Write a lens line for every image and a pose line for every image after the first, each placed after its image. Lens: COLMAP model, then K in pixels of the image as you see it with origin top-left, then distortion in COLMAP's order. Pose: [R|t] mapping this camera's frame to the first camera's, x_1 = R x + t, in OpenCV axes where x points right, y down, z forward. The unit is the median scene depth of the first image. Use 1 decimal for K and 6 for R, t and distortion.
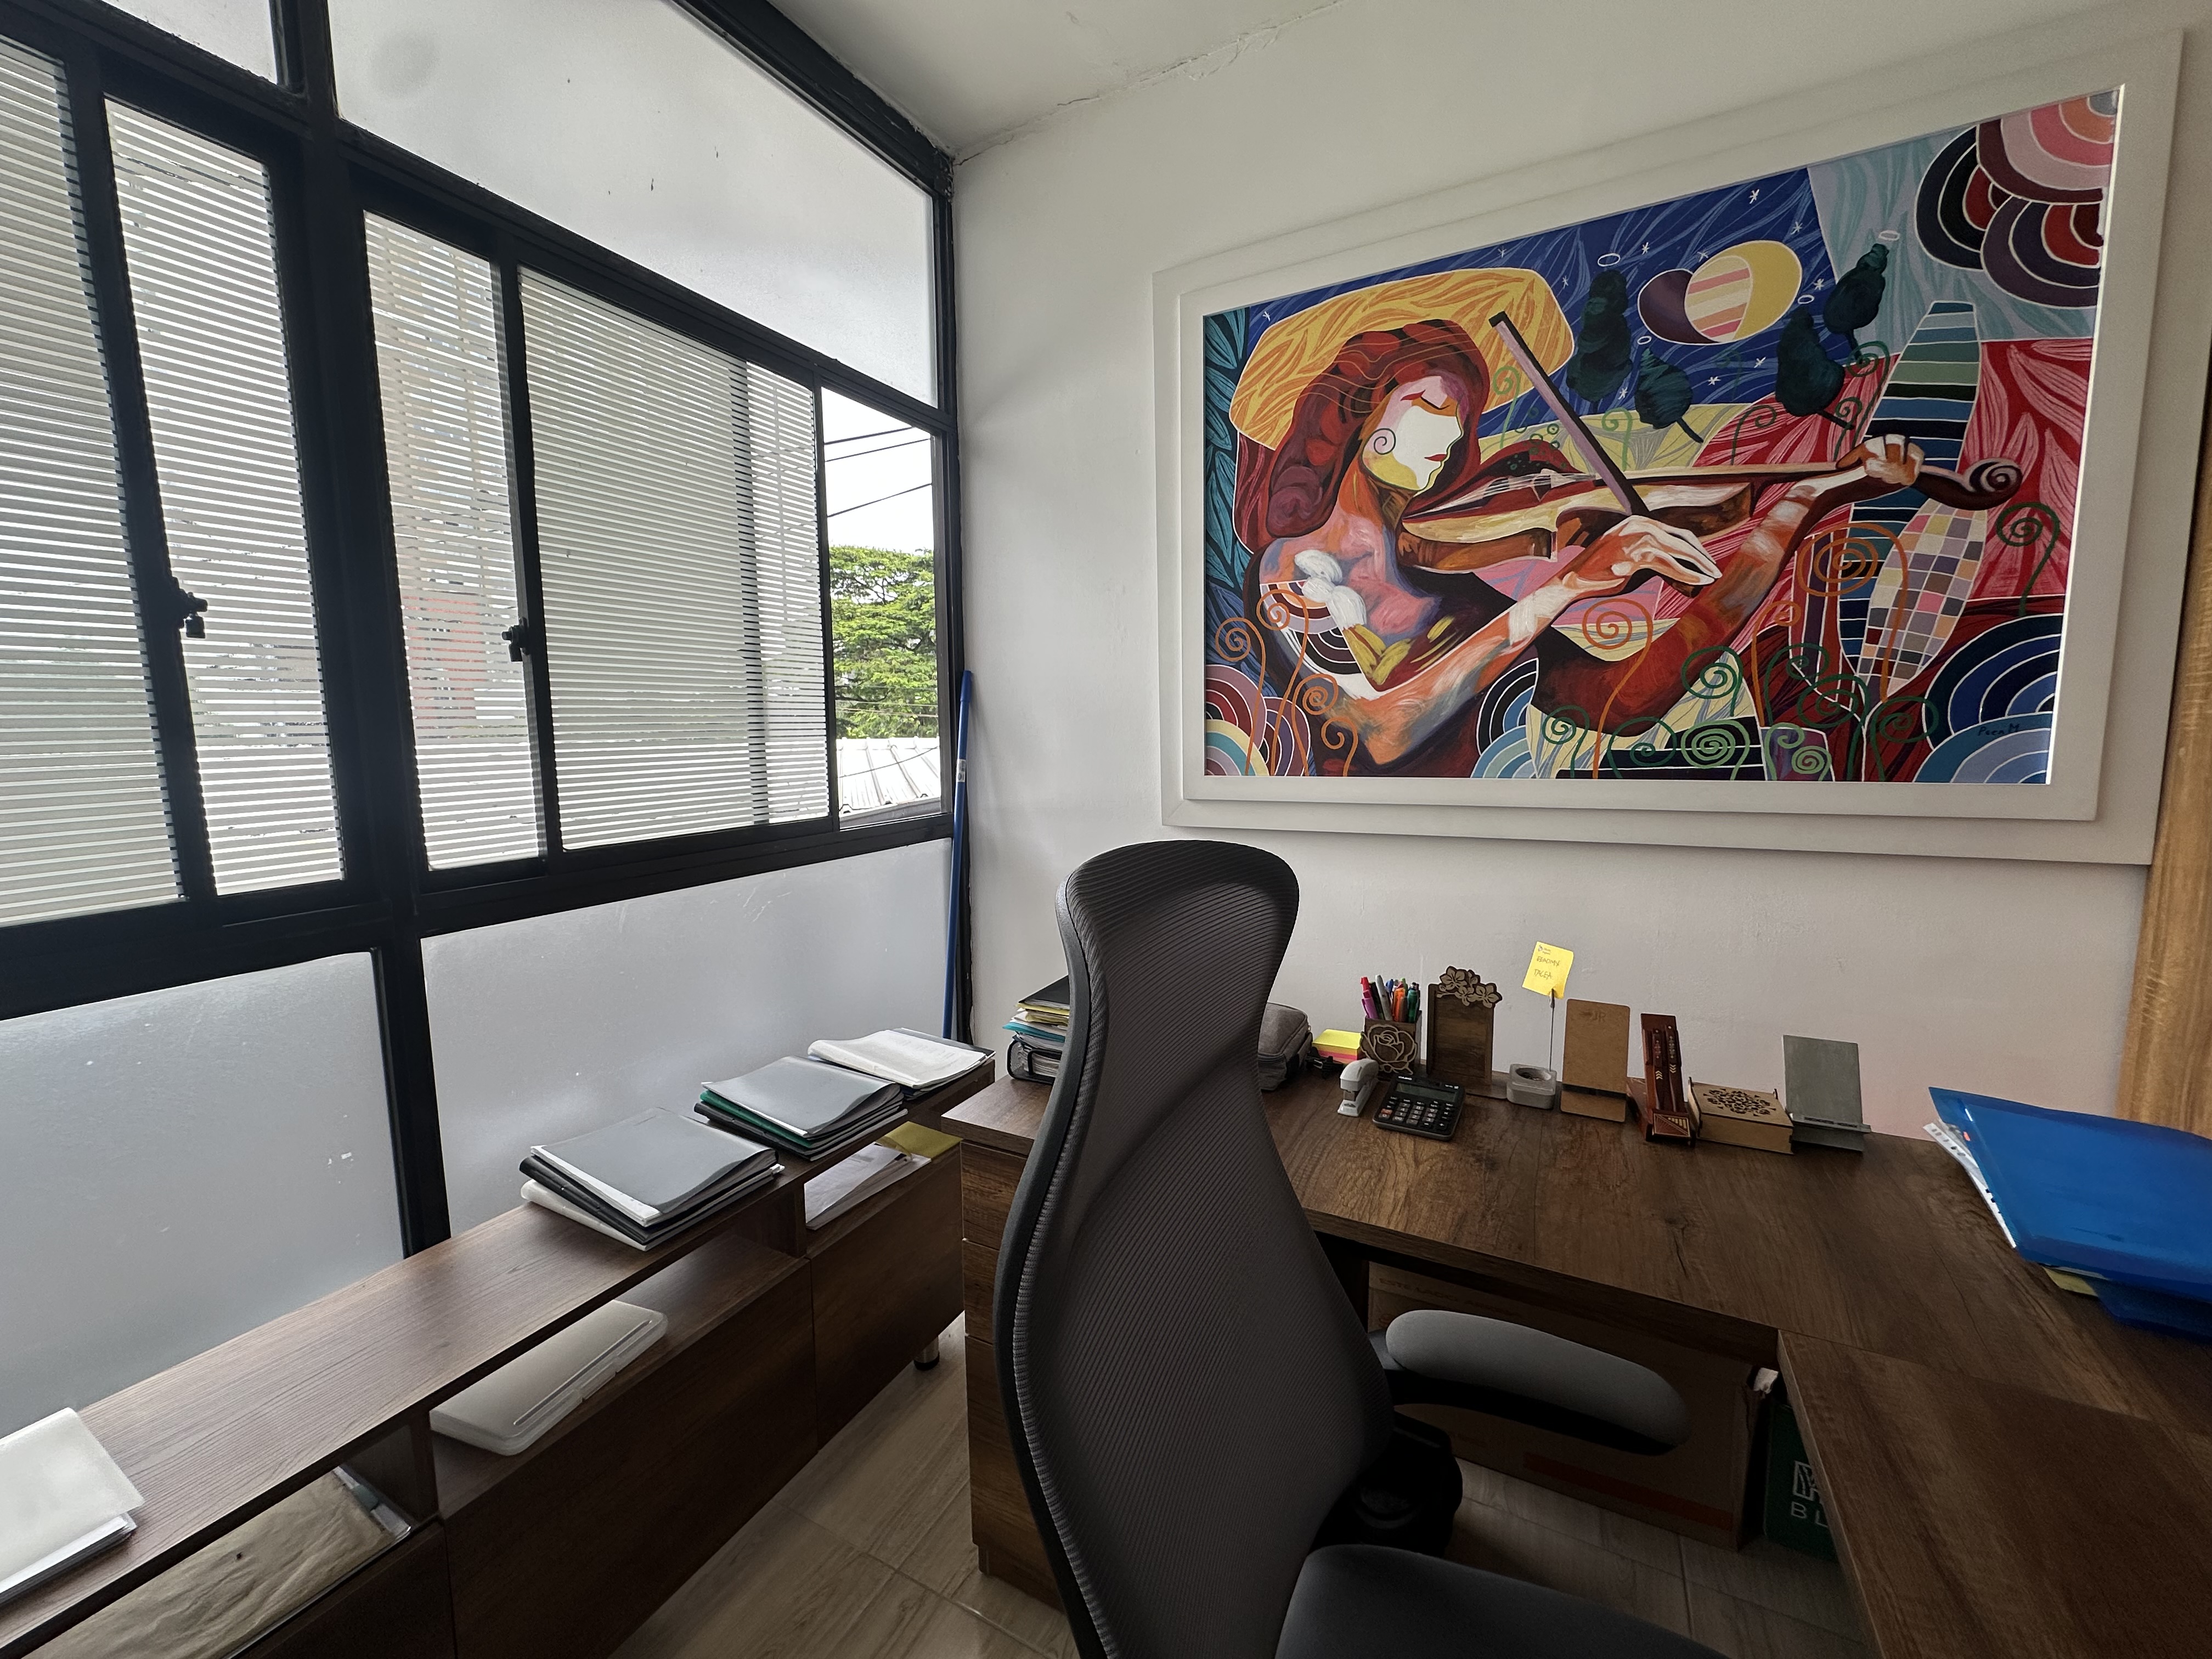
lens RADIAL K [[879.6, 0, 1104.3], [0, 879.6, 826.3], [0, 0, 1]] dist [-0.003749, 0.000881]
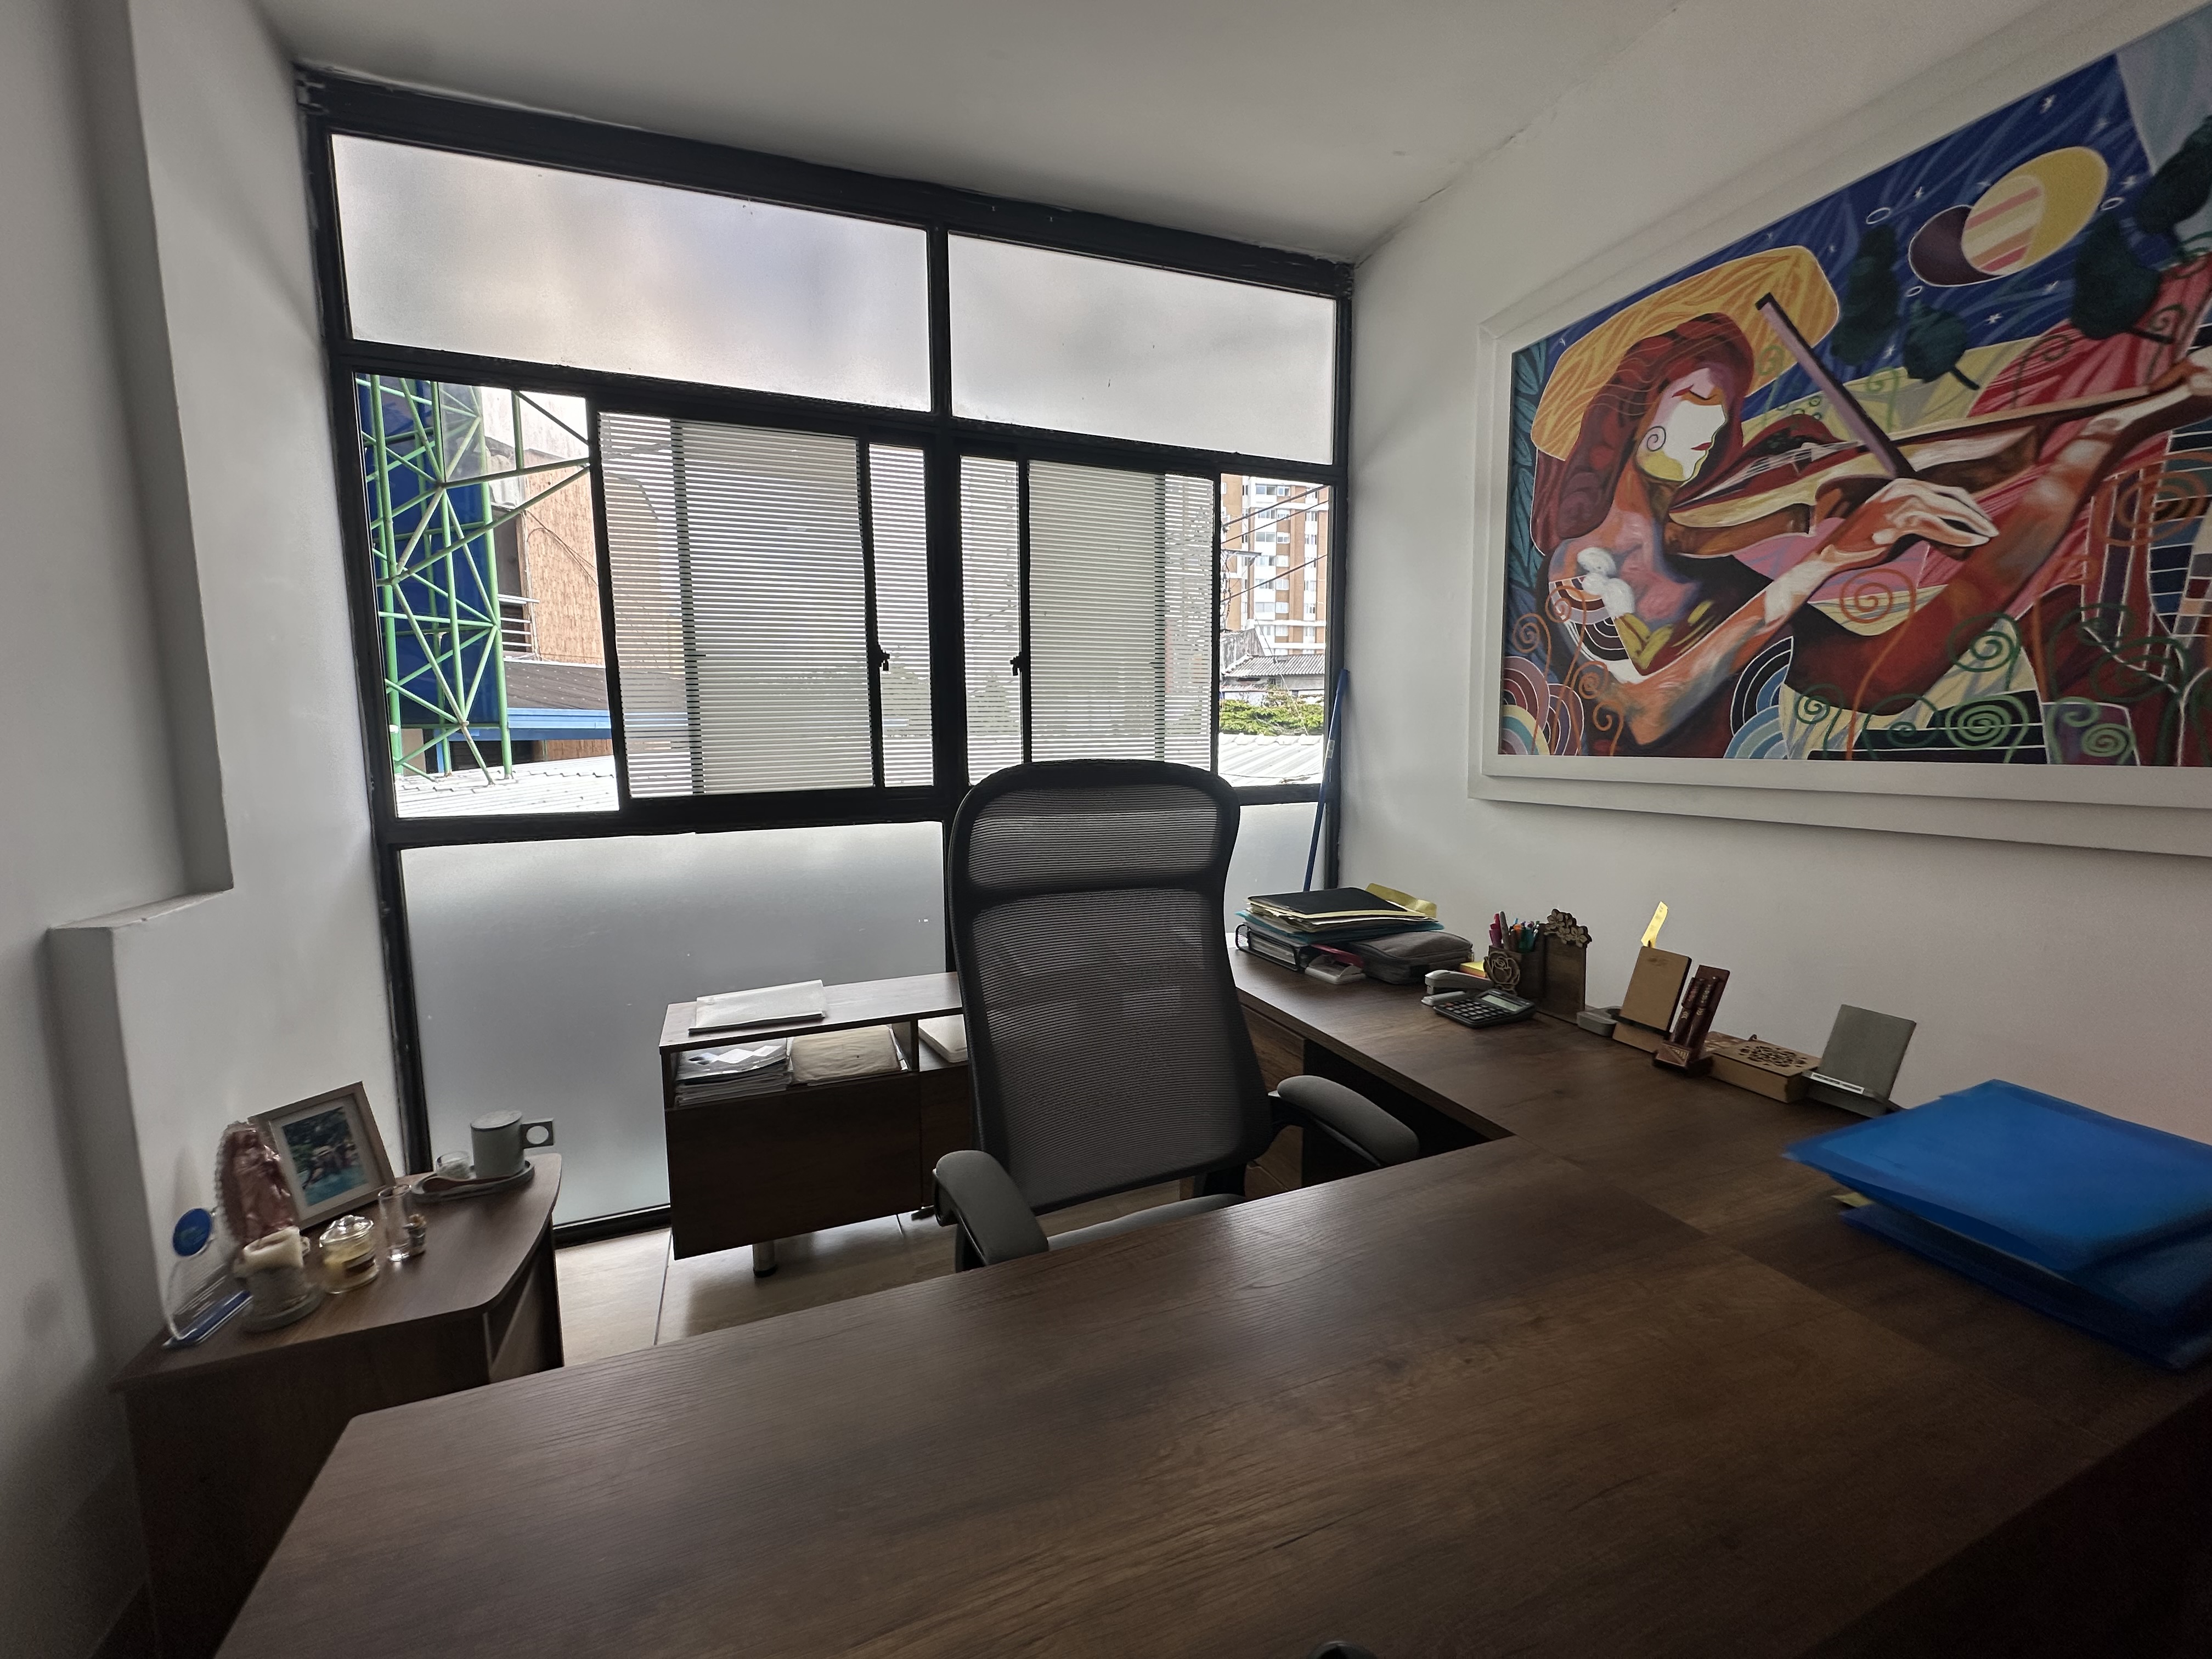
lens RADIAL K [[879.6, 0, 1106.9], [0, 879.6, 826.9], [0, 0, 1]] dist [-0.003749, 0.000881]
pose [[0.768980, 0.075126, -0.634843, 0.576491], [-0.074669, 0.996829, 0.027516, 0.053538], [0.634897, 0.026244, 0.772151, -0.249240]]
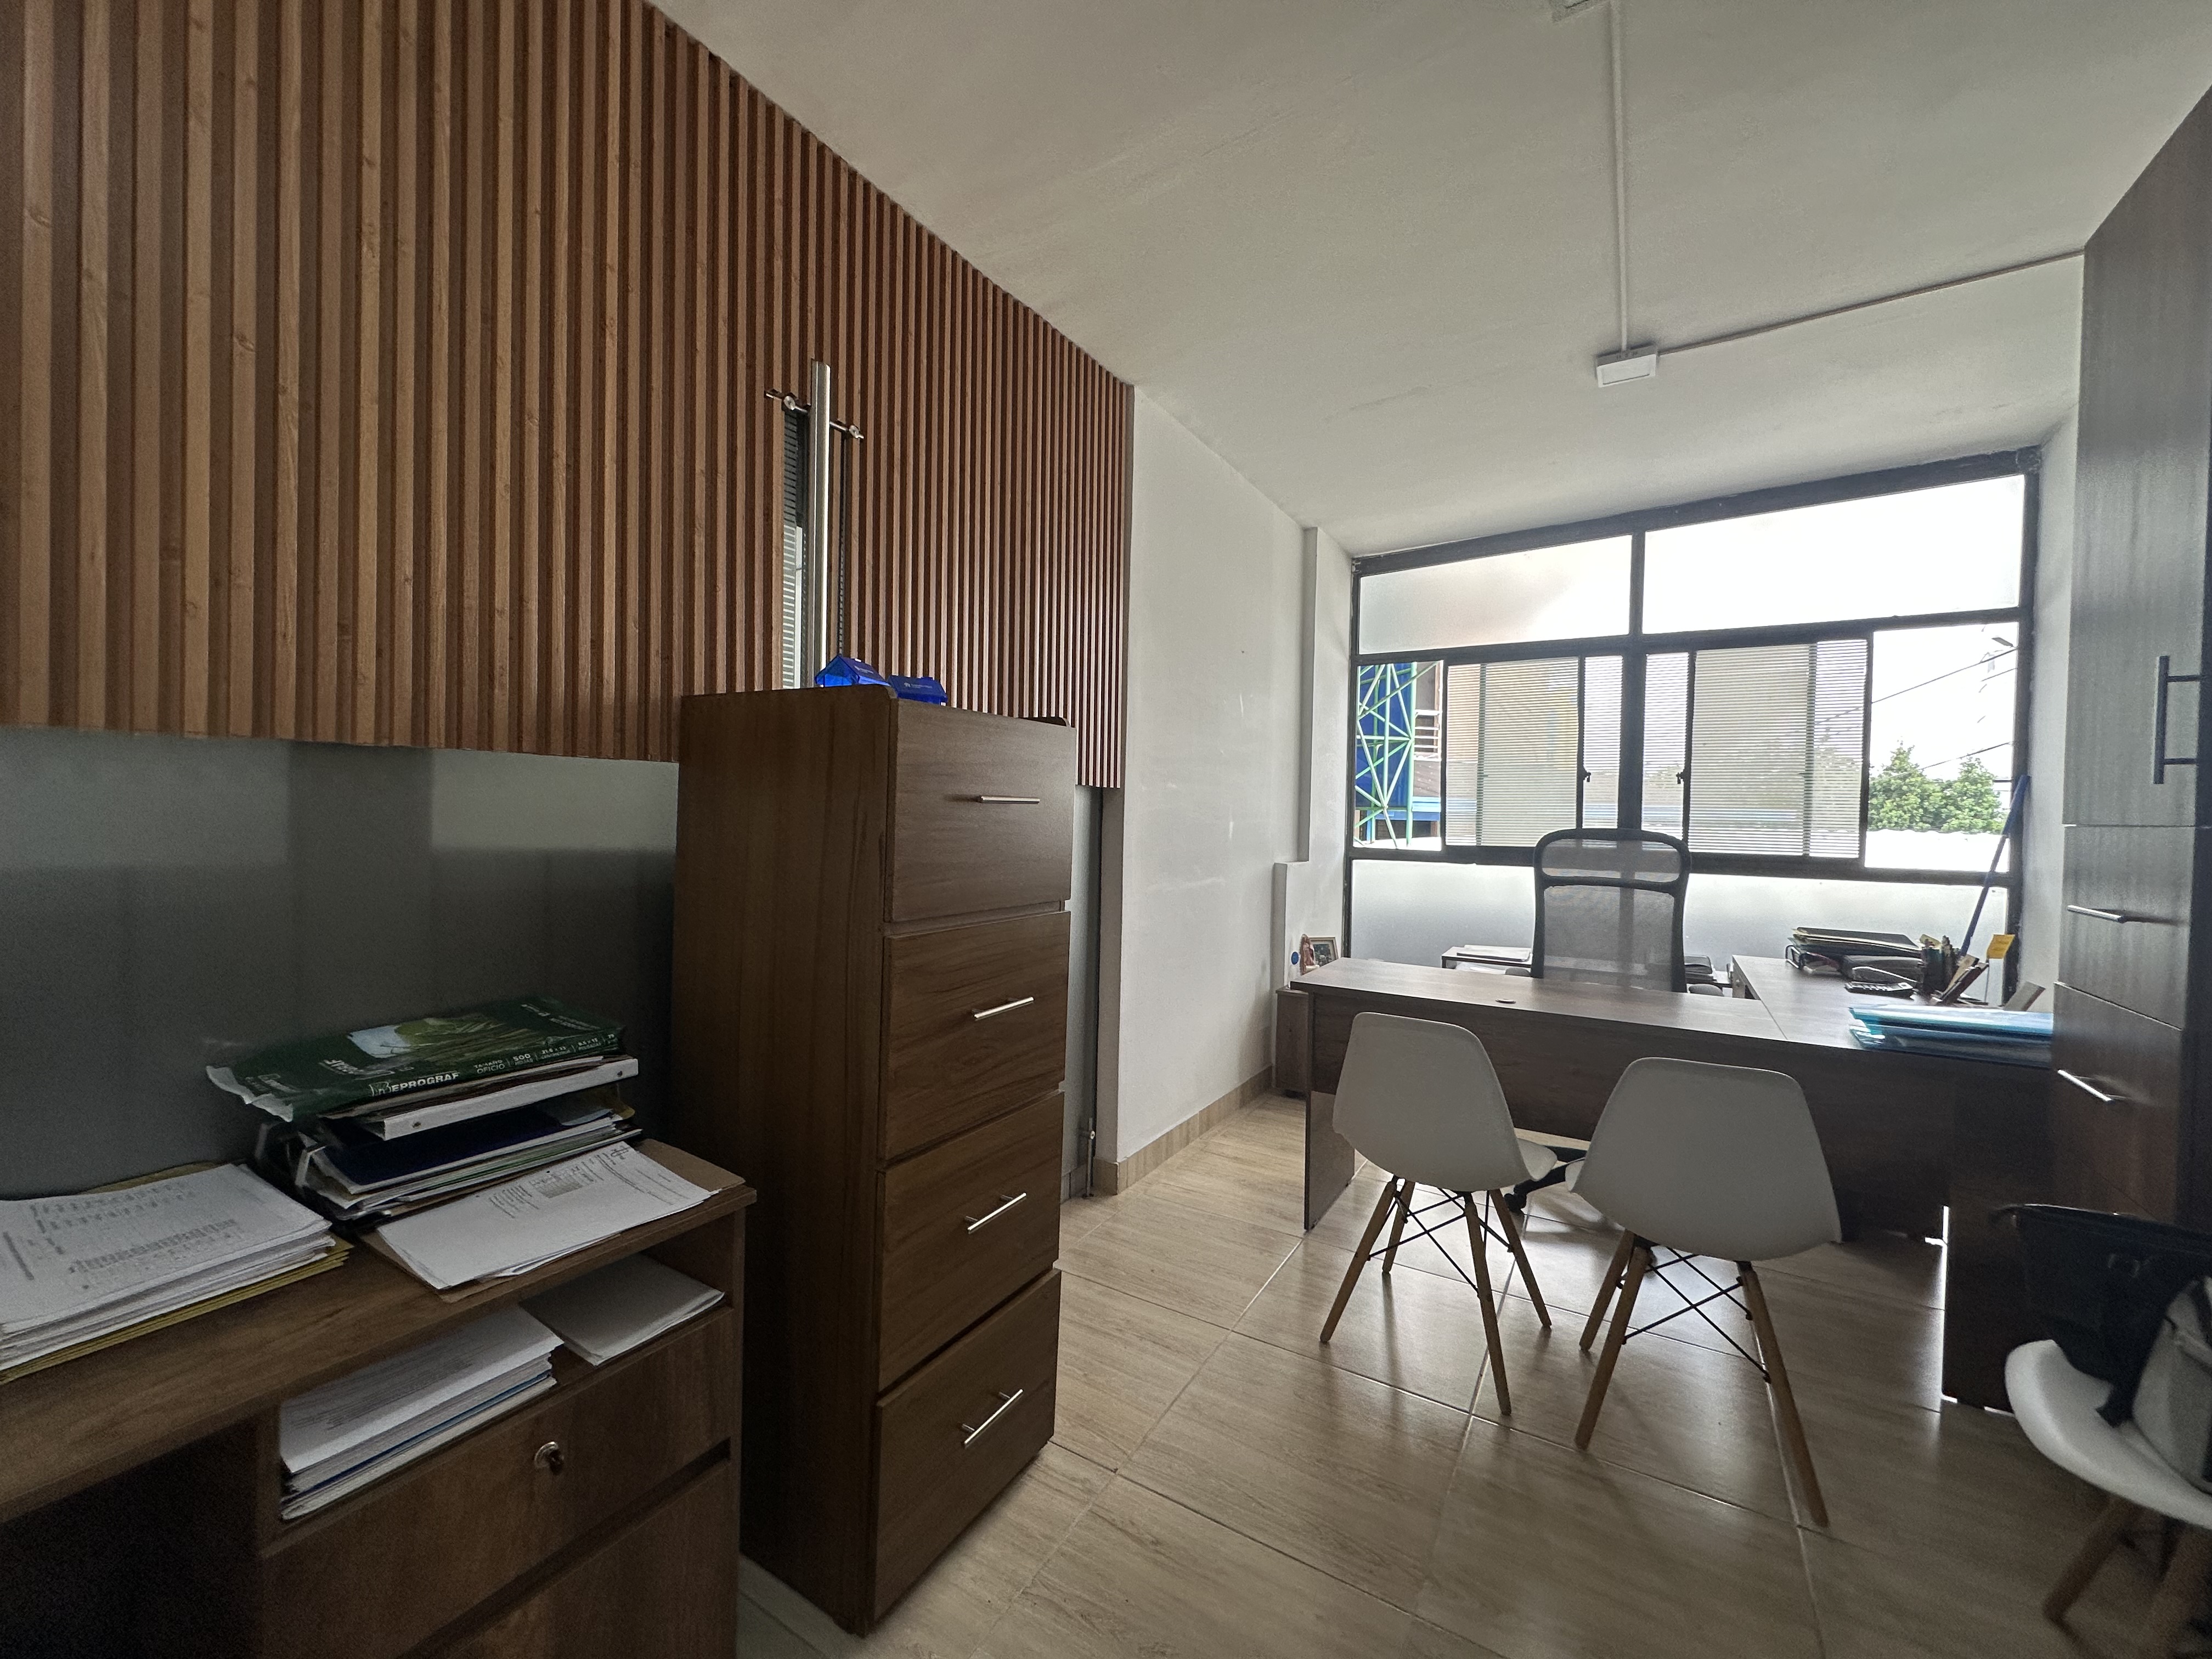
lens RADIAL K [[879.6, 0, 1106.6], [0, 879.6, 825.3], [0, 0, 1]] dist [-0.003749, 0.000881]
pose [[-0.060648, 0.026390, -0.997810, 2.029666], [-0.137181, 0.989944, 0.034520, 0.092858], [0.988688, 0.138975, -0.056418, -0.595568]]
